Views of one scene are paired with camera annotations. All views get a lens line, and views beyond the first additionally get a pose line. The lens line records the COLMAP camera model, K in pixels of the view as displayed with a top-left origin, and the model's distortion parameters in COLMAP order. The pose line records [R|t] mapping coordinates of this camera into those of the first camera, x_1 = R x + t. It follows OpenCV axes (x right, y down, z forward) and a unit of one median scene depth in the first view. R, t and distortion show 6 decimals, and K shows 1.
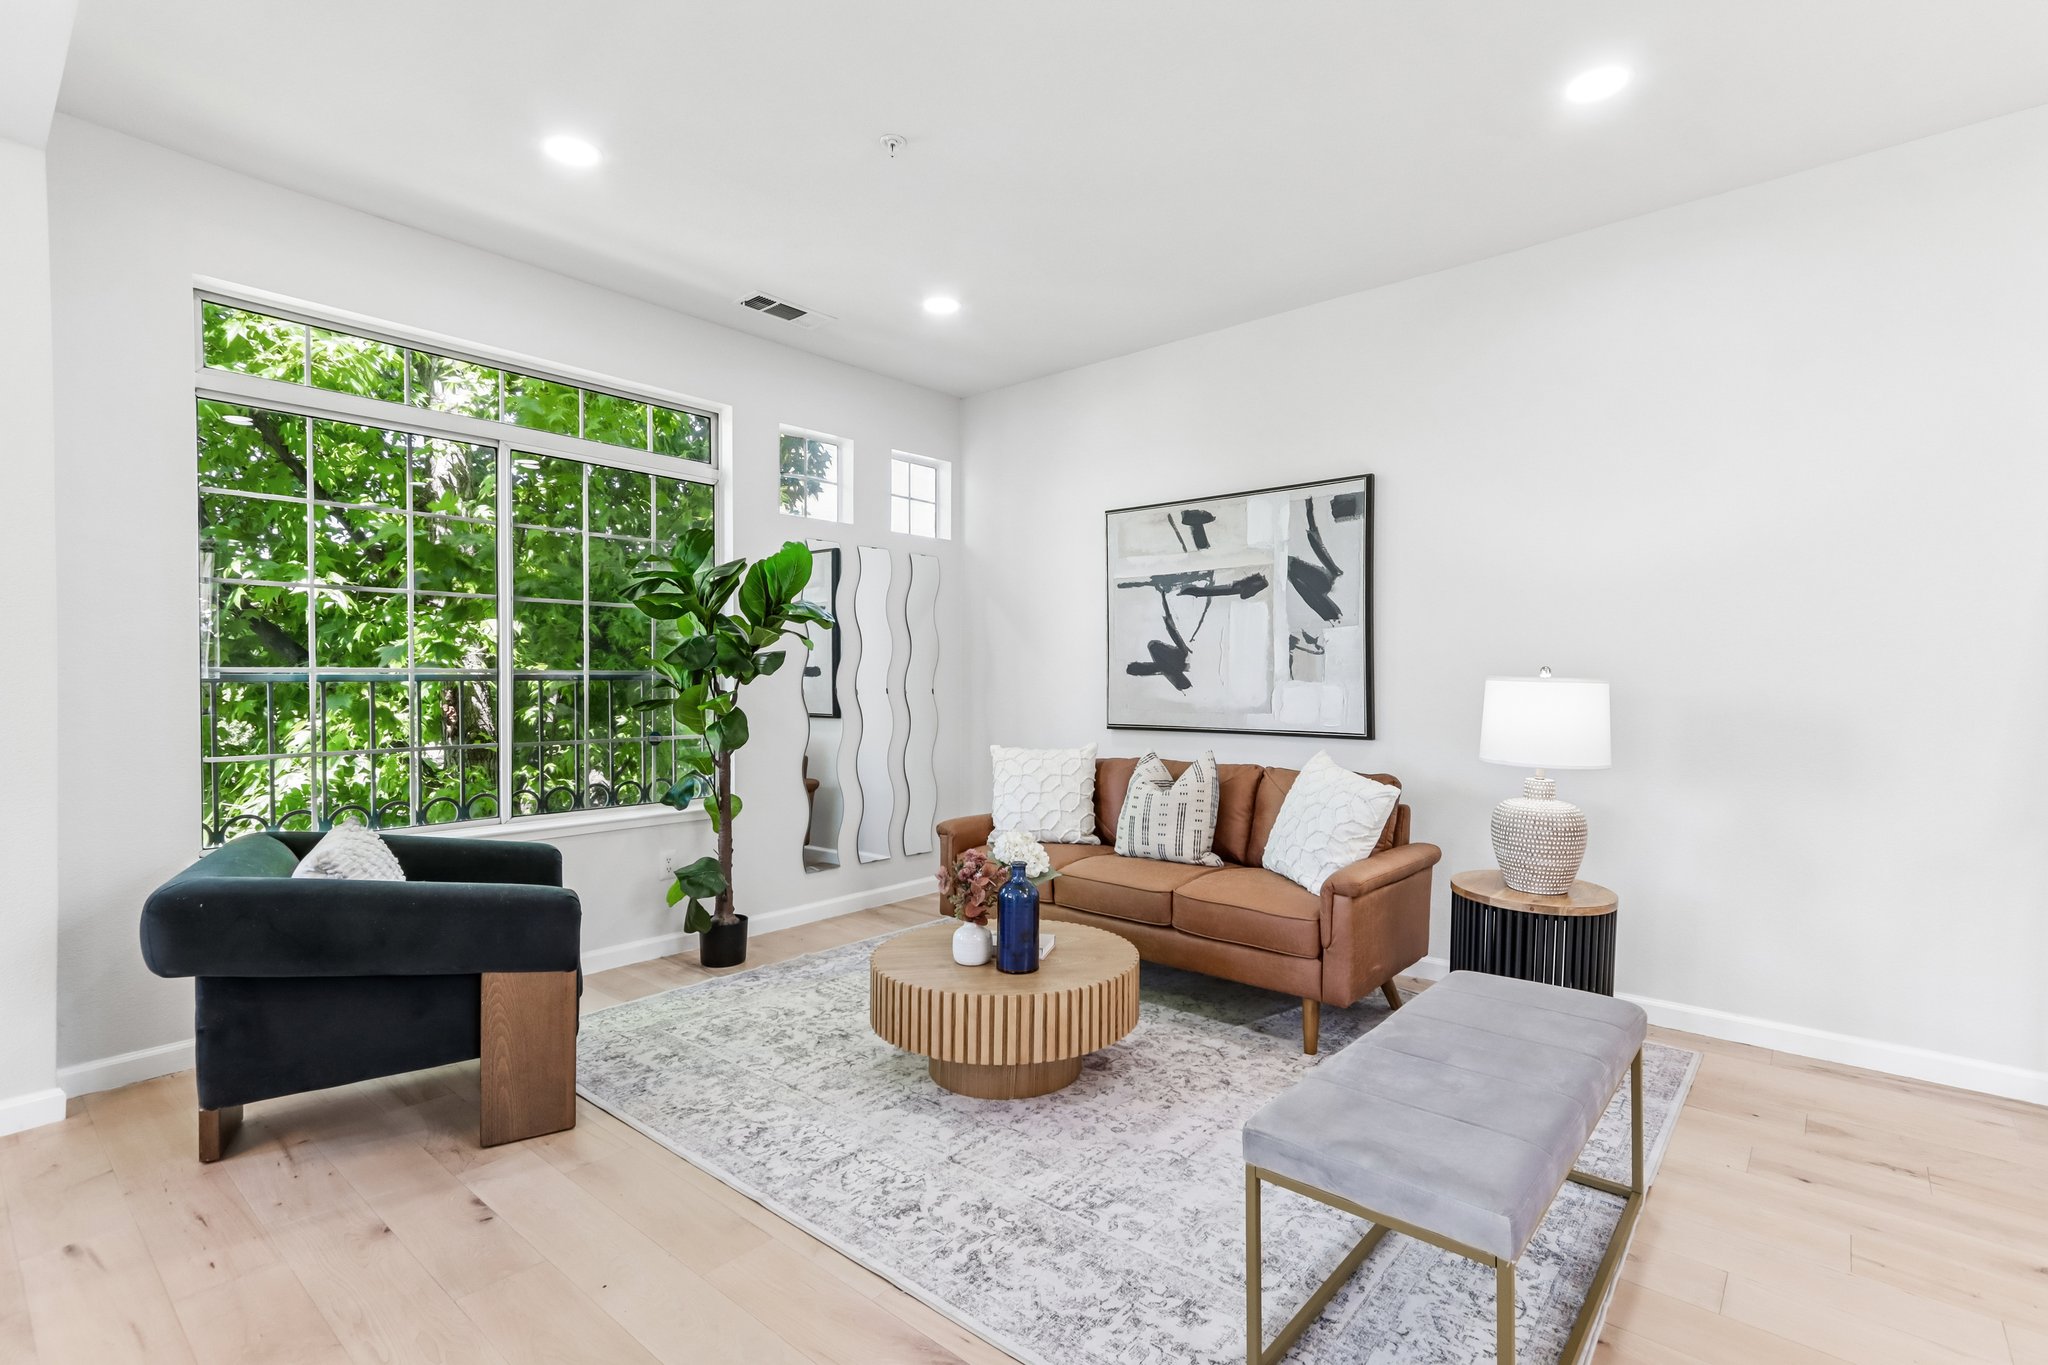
lens RADIAL K [[942.4, 0, 1048.0], [0, 942.4, 689.1], [0, 0, 1]] dist [0.008313, 0.000651]
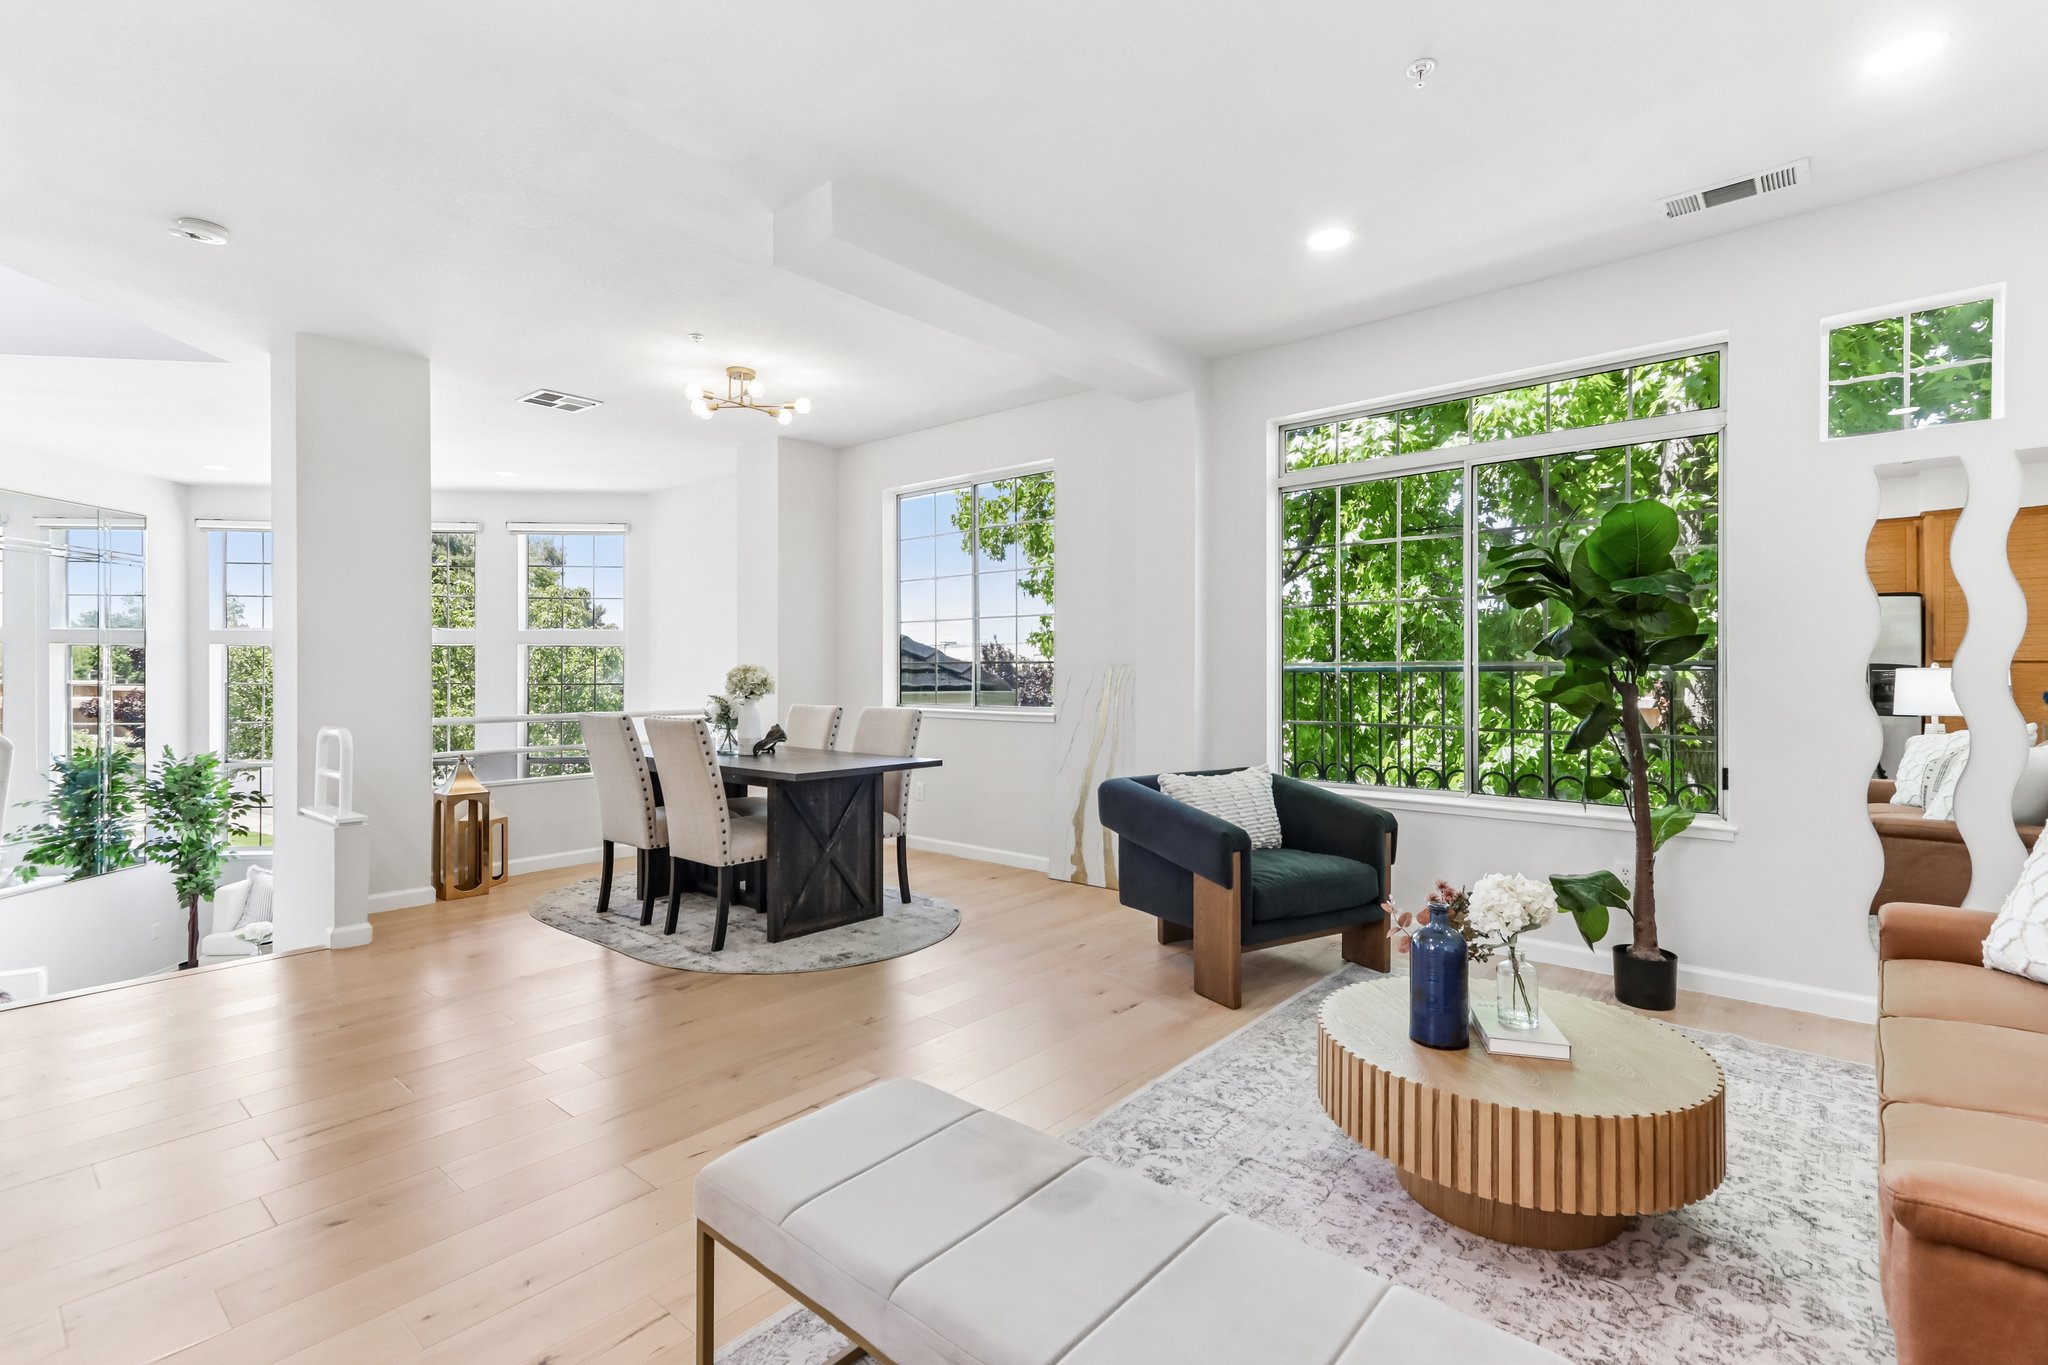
lens RADIAL K [[942.4, 0, 1039.5], [0, 942.4, 677.5], [0, 0, 1]] dist [0.008313, 0.000651]
pose [[-0.006341, 0.011223, -0.999917, 0.566270], [-0.006592, 0.999915, 0.011265, -0.012365], [0.999958, 0.006663, -0.006267, 0.500753]]
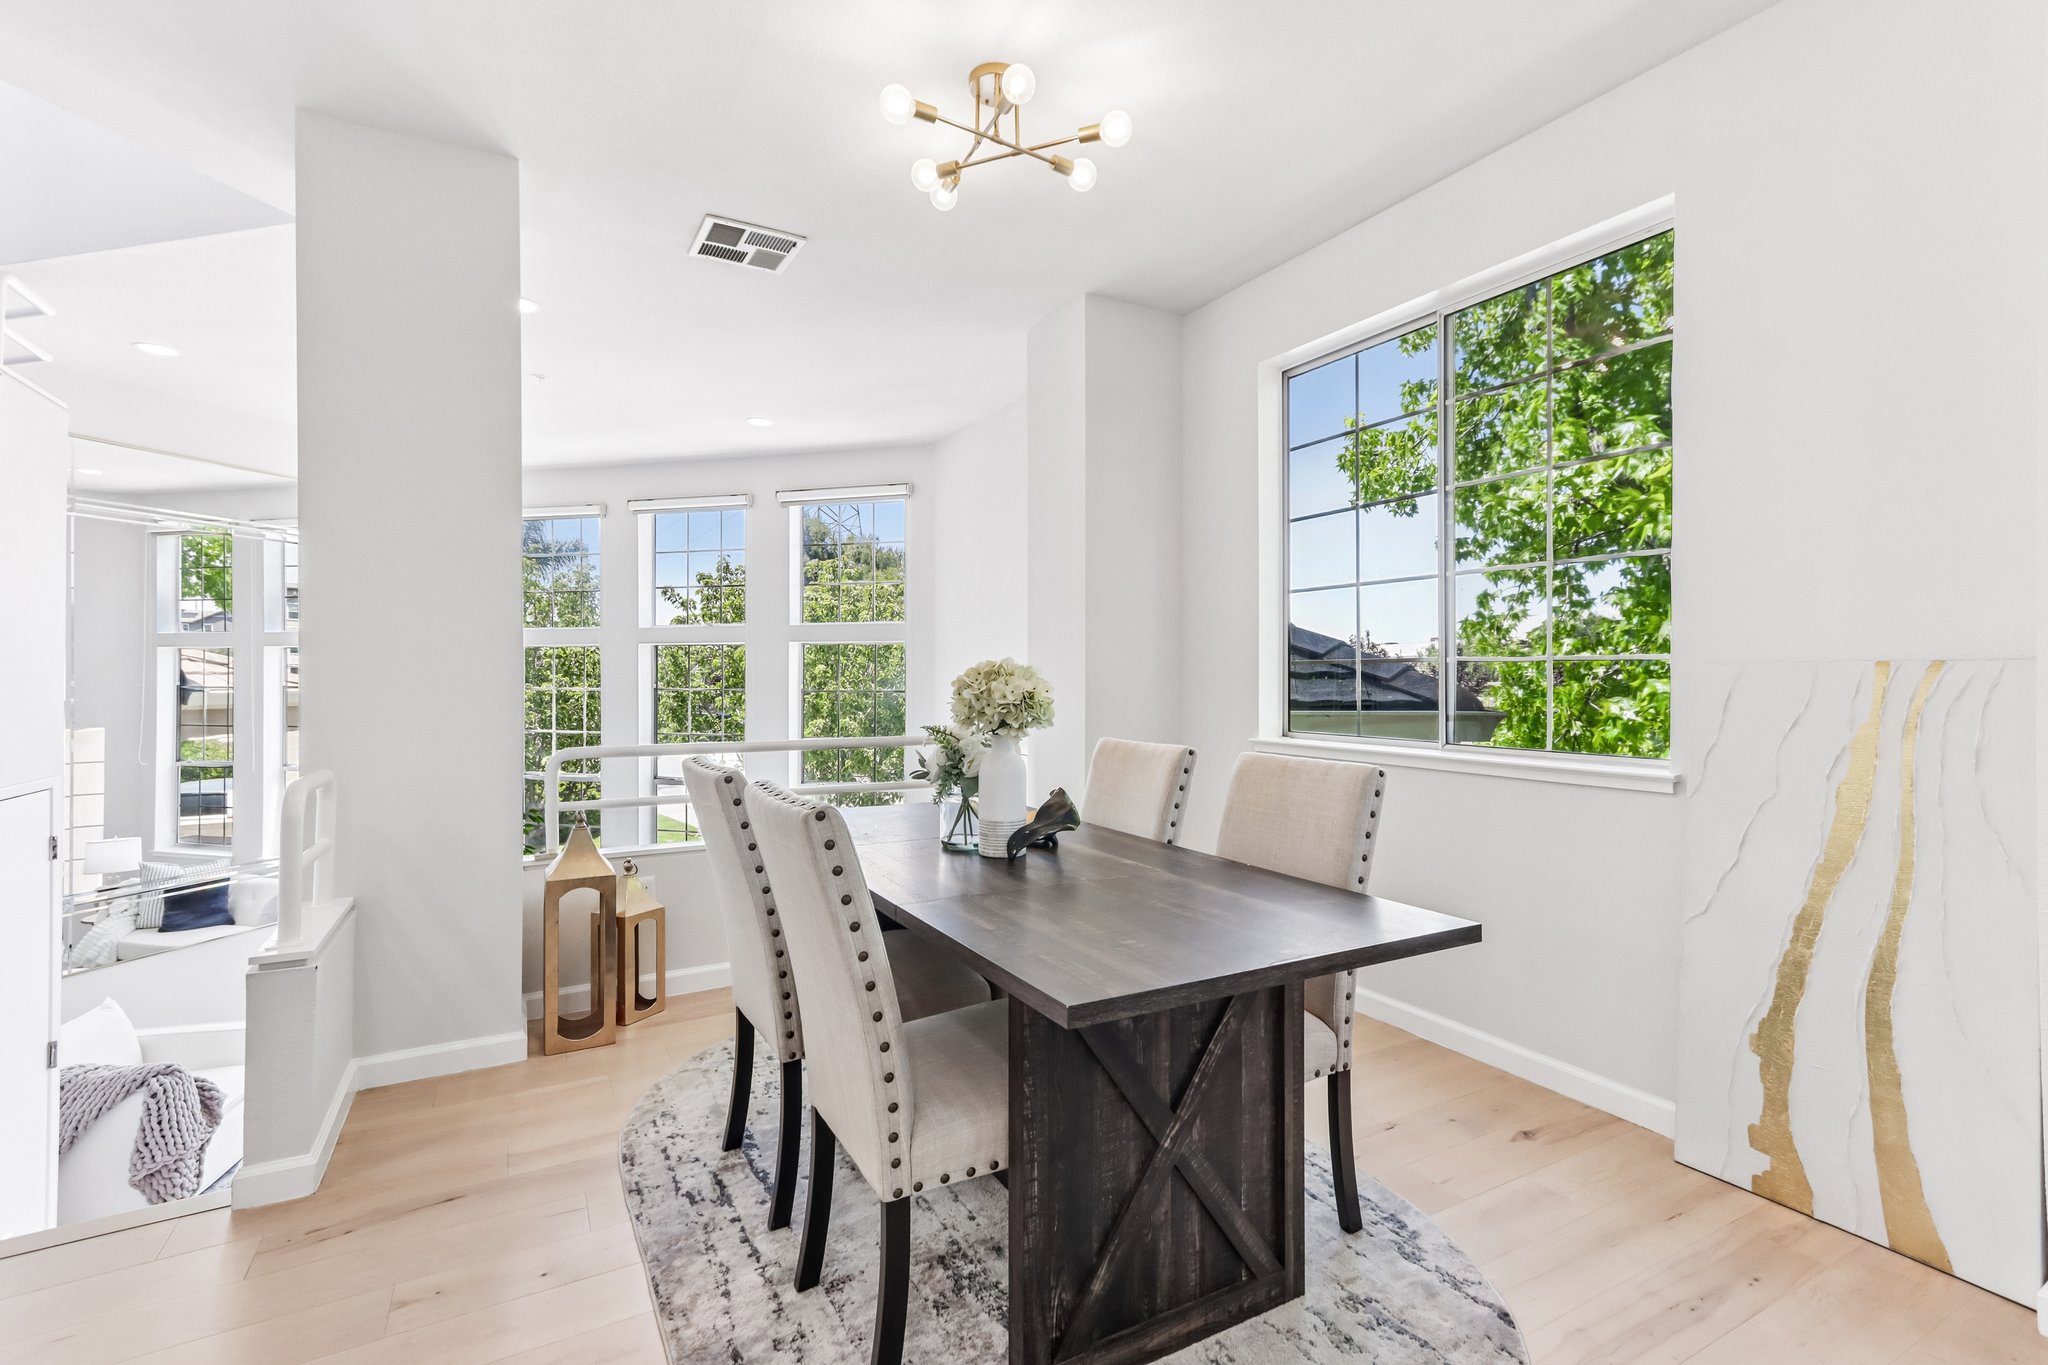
lens RADIAL K [[942.4, 0, 1030.7], [0, 942.4, 668.0], [0, 0, 1]] dist [0.008313, 0.000651]
pose [[-0.359487, -0.002109, -0.933148, -0.166799], [-0.005676, 0.999984, -0.000074, -0.009136], [0.933133, 0.005271, -0.359493, 0.329664]]
